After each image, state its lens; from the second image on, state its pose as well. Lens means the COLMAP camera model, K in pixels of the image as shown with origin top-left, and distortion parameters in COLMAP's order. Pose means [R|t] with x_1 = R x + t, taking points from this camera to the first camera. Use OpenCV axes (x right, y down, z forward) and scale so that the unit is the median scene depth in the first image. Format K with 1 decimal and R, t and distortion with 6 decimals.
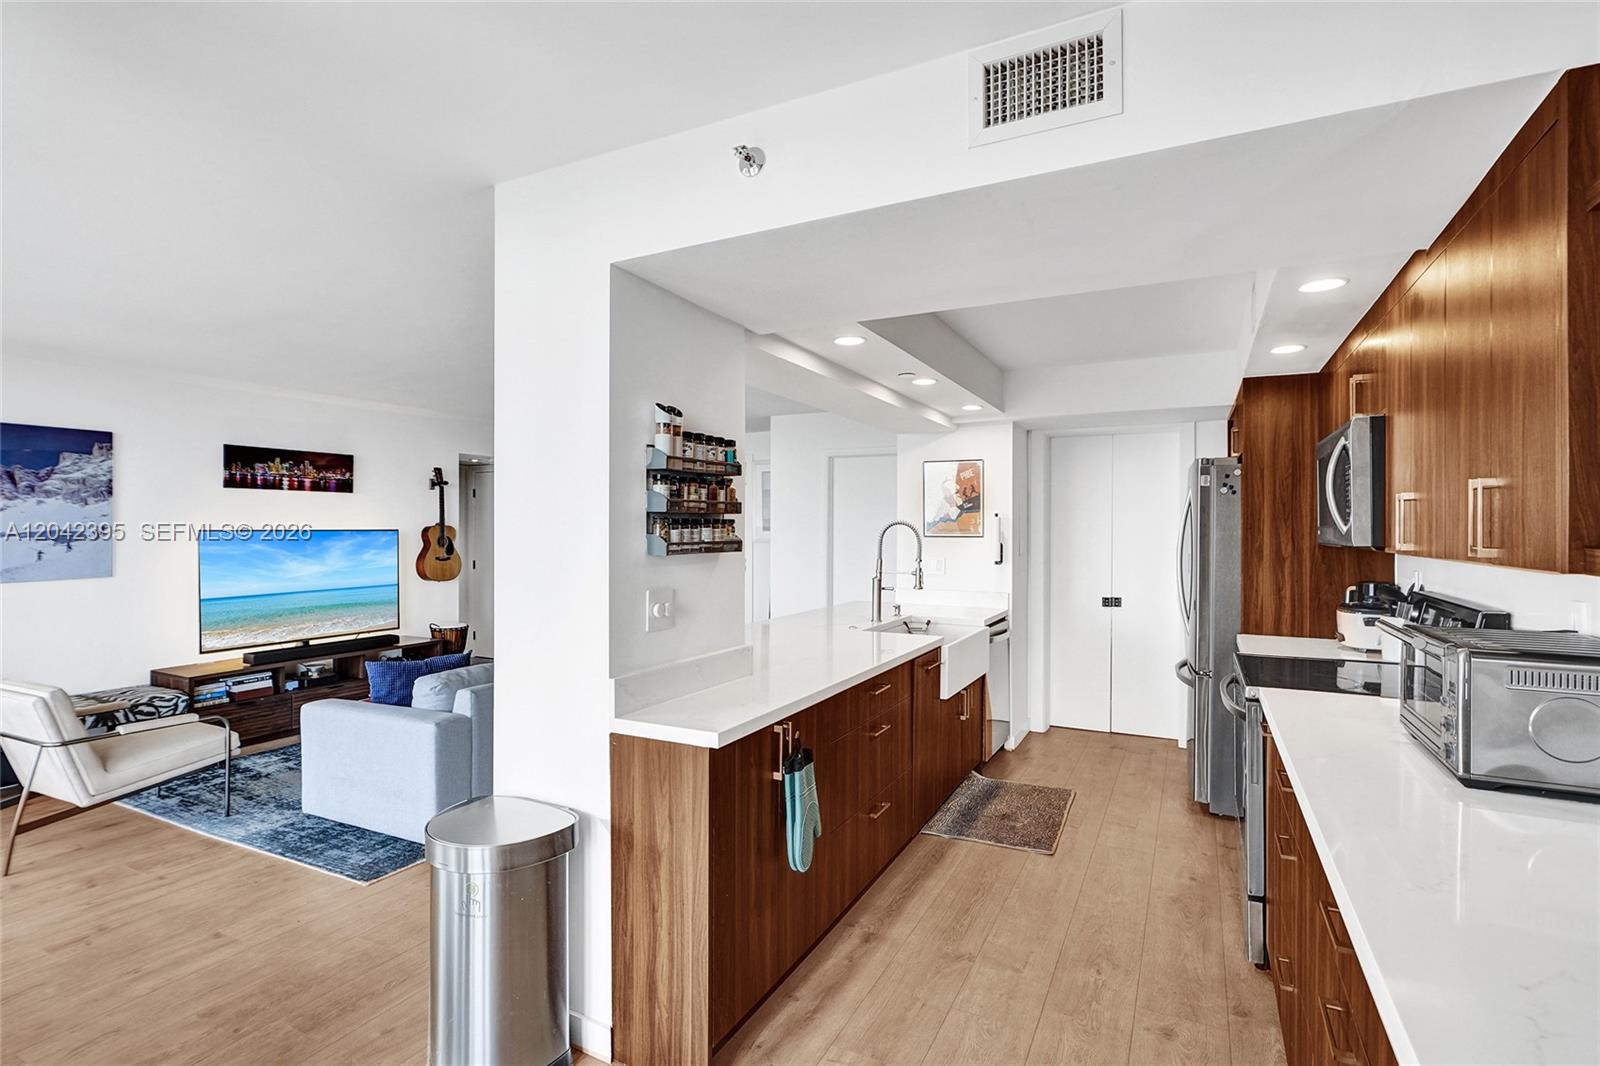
lens RADIAL K [[763.1, 0, 803.3], [0, 763.1, 529.7], [0, 0, 1]] dist [-0.006058, 0.000680]
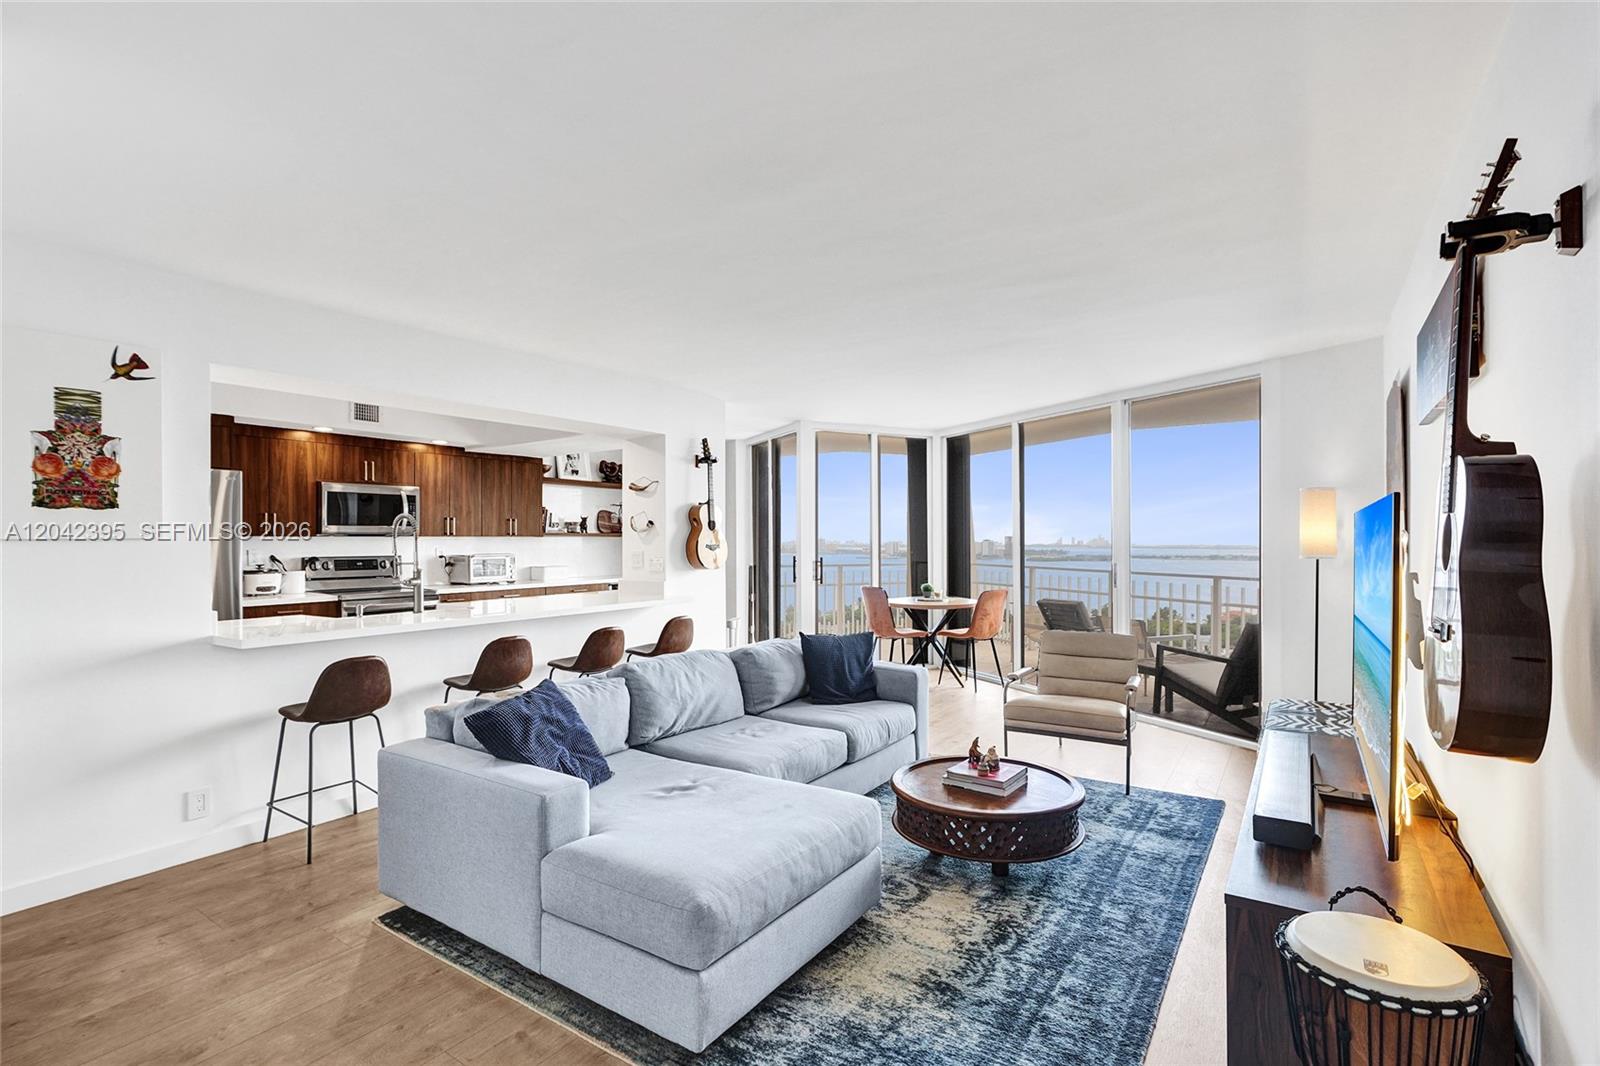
lens RADIAL K [[750.9, 0, 797.3], [0, 750.9, 539.8], [0, 0, 1]] dist [-0.013230, 0.005612]
pose [[-0.991489, 0.002396, 0.130166, -0.447440], [0.002792, 0.999992, 0.002855, 0.018311], [-0.130158, 0.003194, -0.991488, 1.614673]]
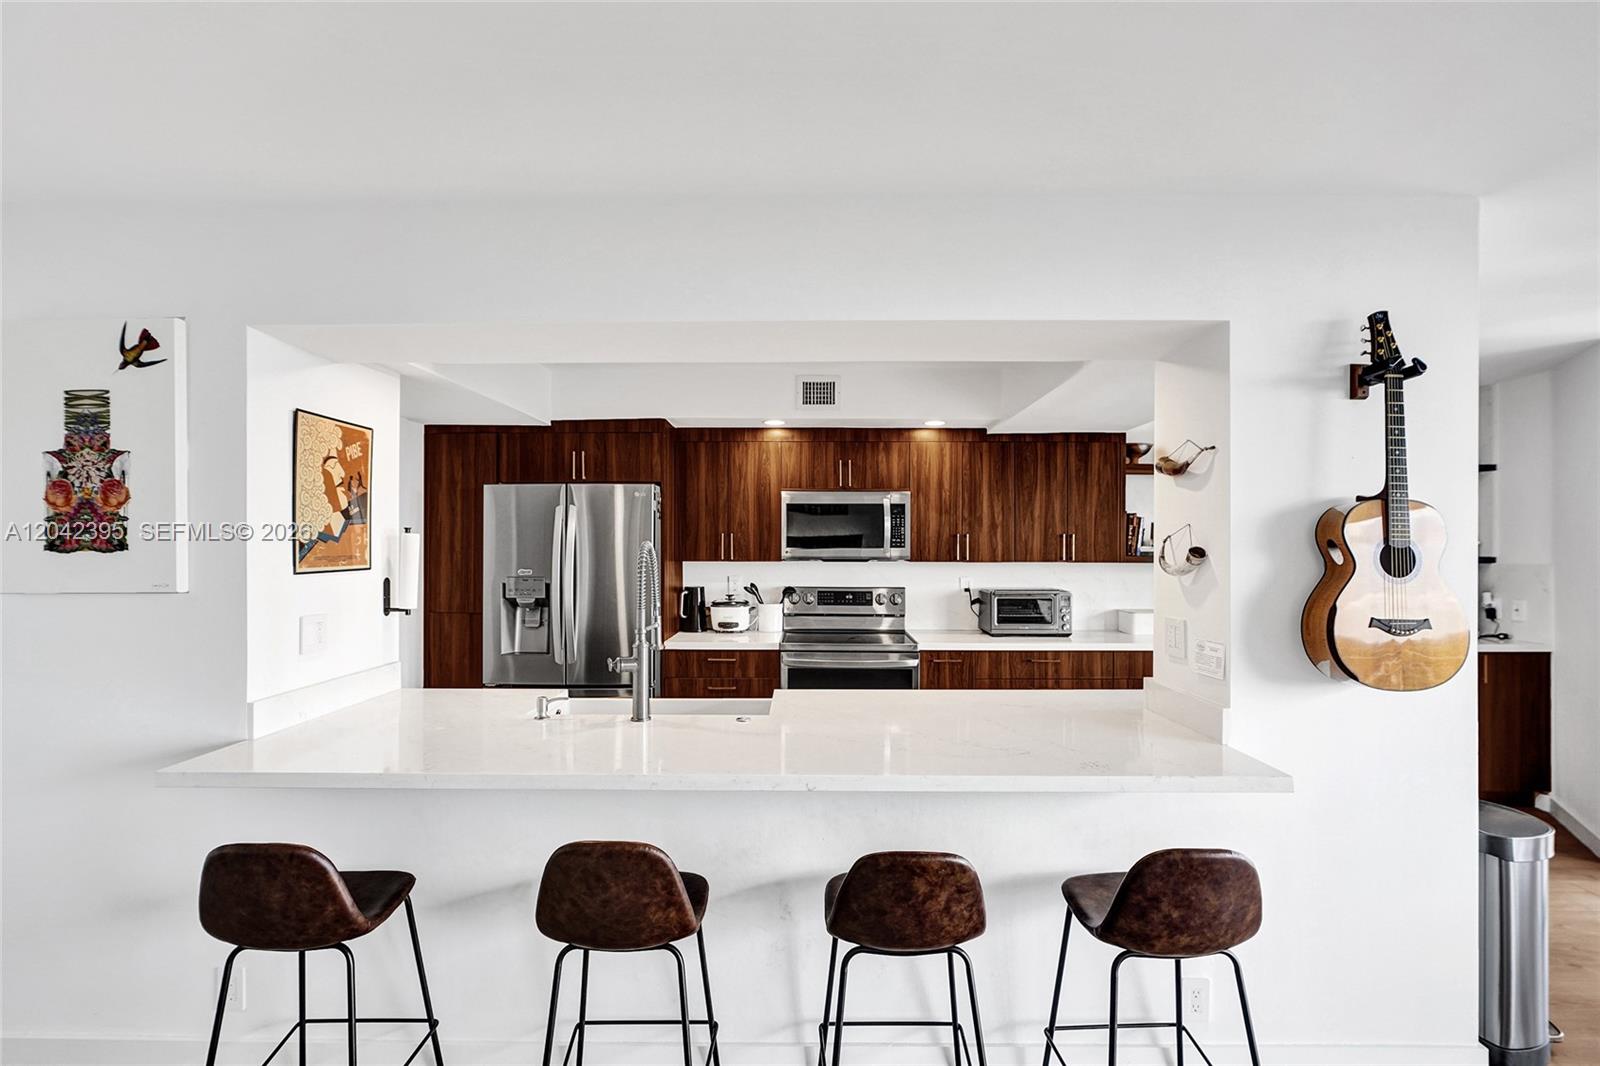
lens RADIAL K [[743.3, 0, 799.8], [0, 743.3, 543.3], [0, 0, 1]] dist [-0.005907, 0.000582]
pose [[-0.438136, -0.004008, 0.898900, -0.379779], [0.000150, 0.999990, 0.004532, -0.011661], [-0.898909, 0.002121, -0.438131, 0.954005]]
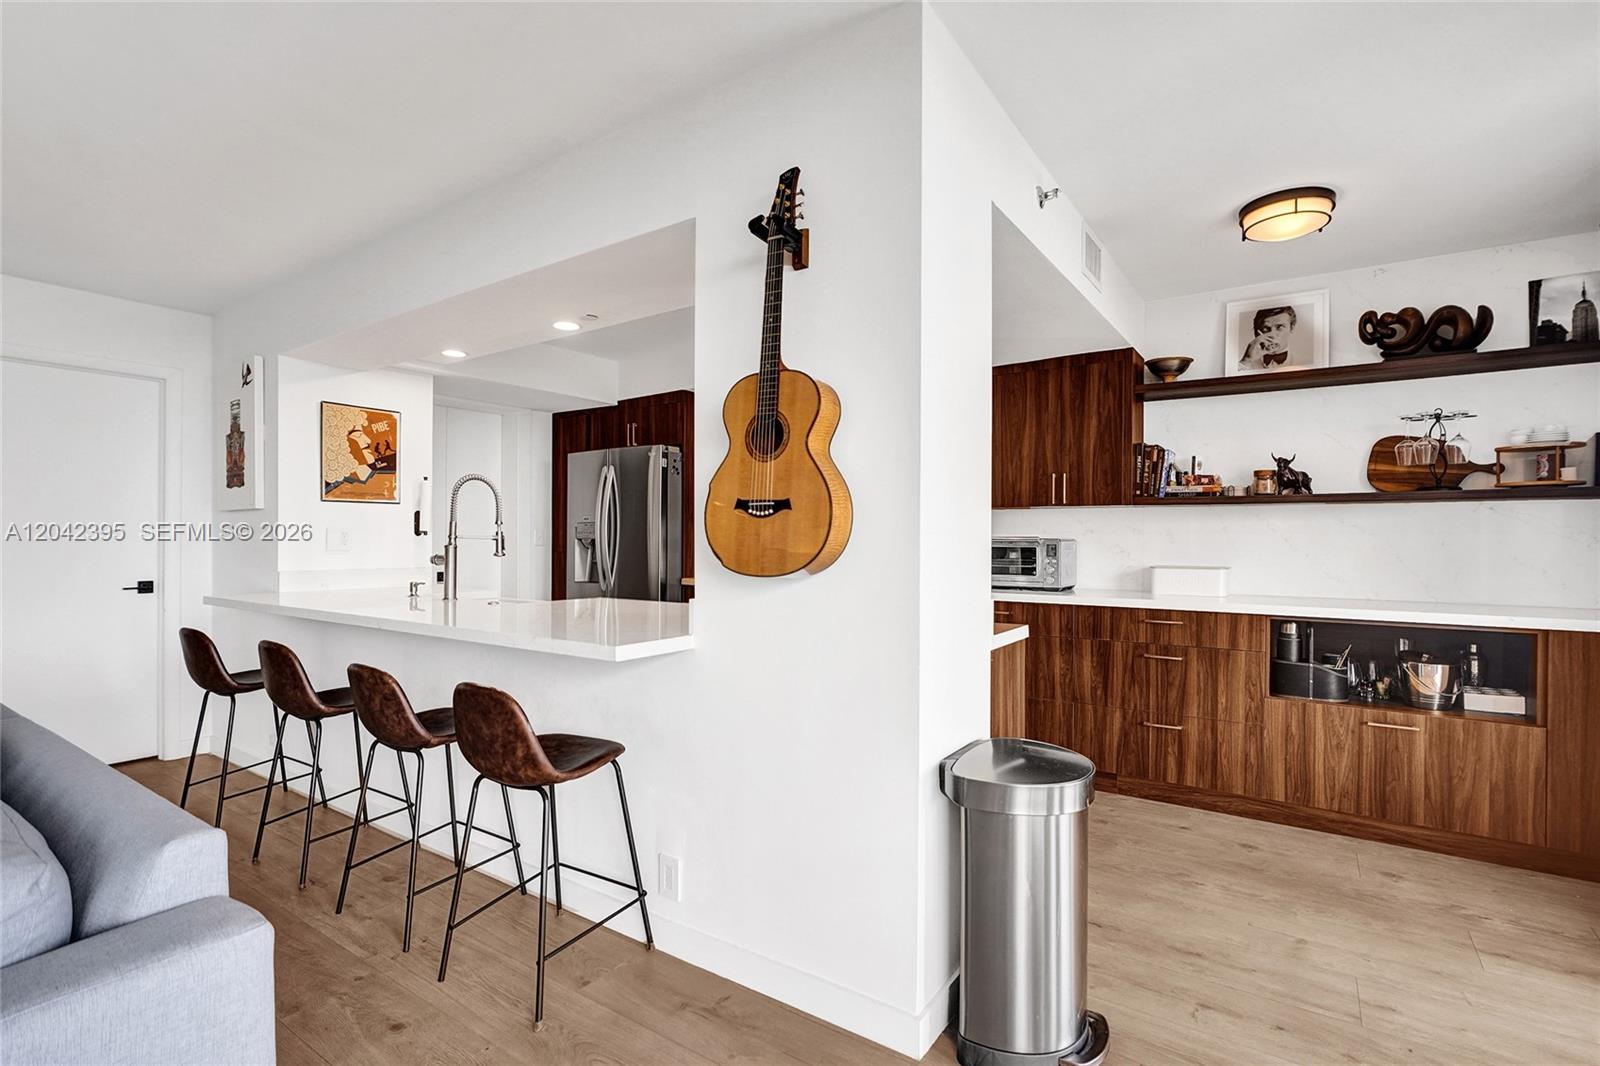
lens RADIAL K [[745.9, 0, 799.8], [0, 745.9, 540.3], [0, 0, 1]] dist [-0.012152, 0.005745]
pose [[0.129495, -0.004768, 0.991569, -0.521529], [0.000104, 0.999989, 0.004794, 0.045704], [-0.991580, -0.000518, 0.129494, 0.453782]]
